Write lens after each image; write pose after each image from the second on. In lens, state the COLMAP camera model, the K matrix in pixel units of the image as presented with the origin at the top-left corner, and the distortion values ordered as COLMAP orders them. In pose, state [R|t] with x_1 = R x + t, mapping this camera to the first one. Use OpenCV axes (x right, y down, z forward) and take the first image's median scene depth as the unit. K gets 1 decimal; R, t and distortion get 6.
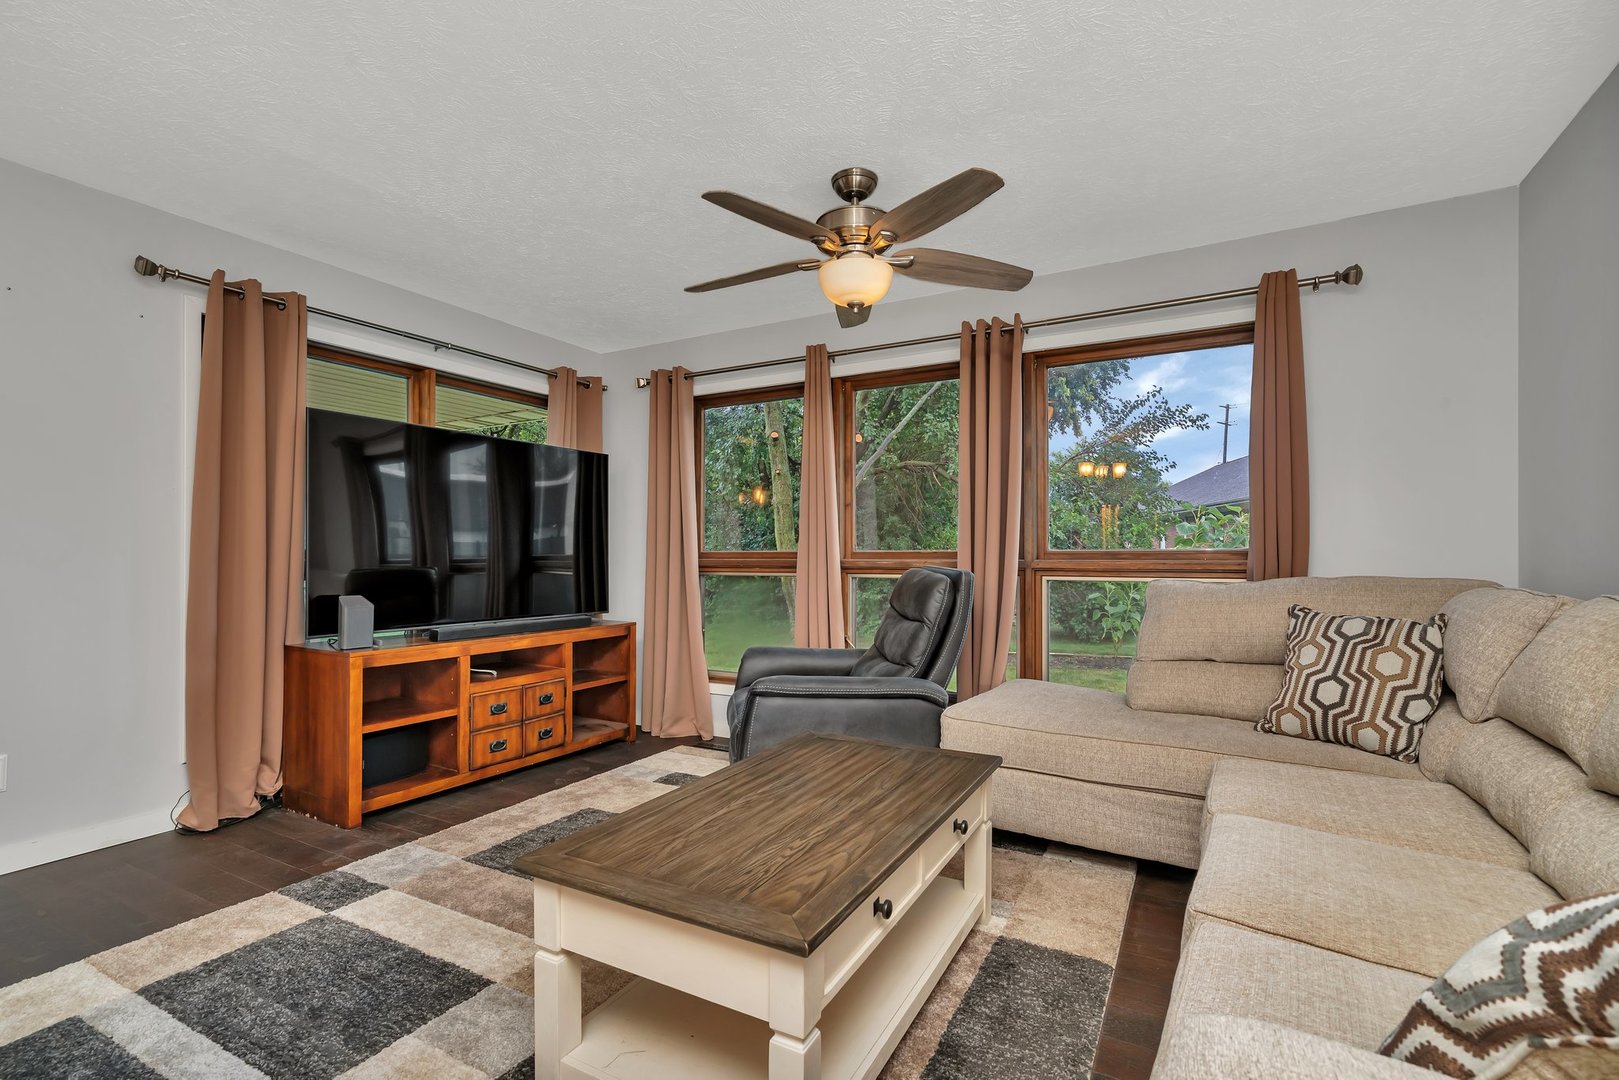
lens RADIAL K [[749.4, 0, 803.1], [0, 749.4, 557.7], [0, 0, 1]] dist [-0.003417, 0.000648]
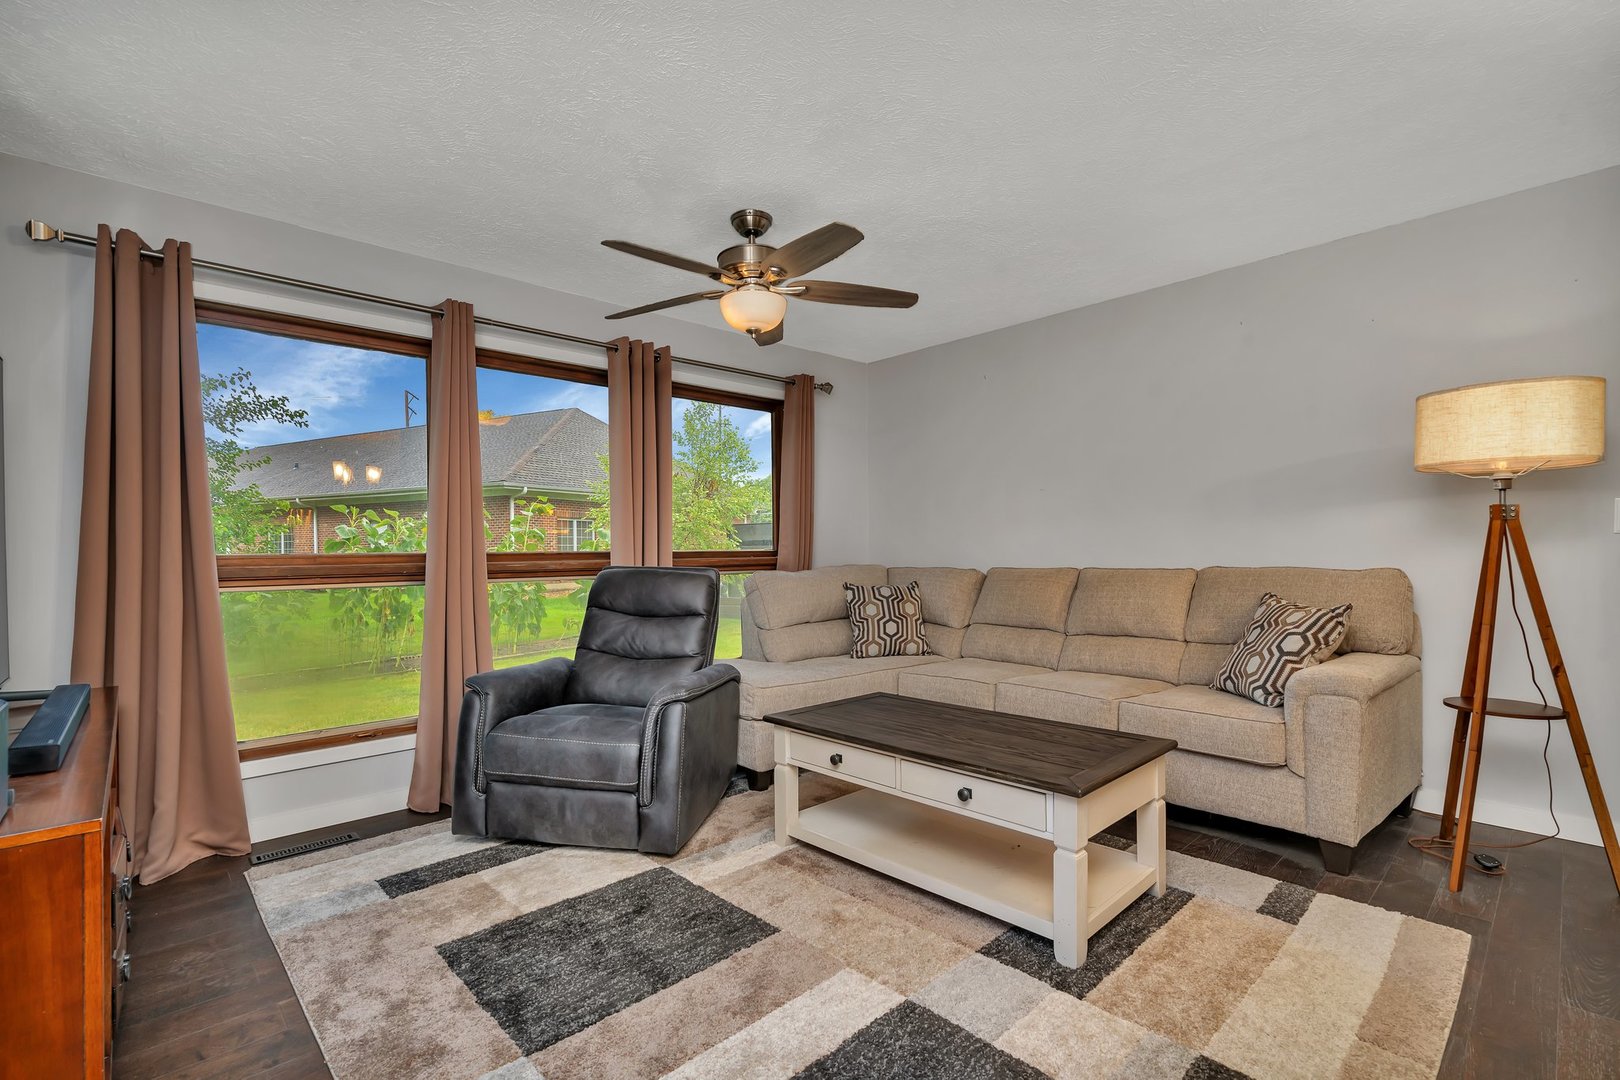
lens RADIAL K [[743.8, 0, 813.3], [0, 743.8, 559.5], [0, 0, 1]] dist [0.000580, 0.000287]
pose [[0.293257, -0.013753, 0.955935, -0.957025], [0.017220, 0.999810, 0.009102, -0.004394], [-0.955879, 0.013792, 0.293438, 0.582113]]
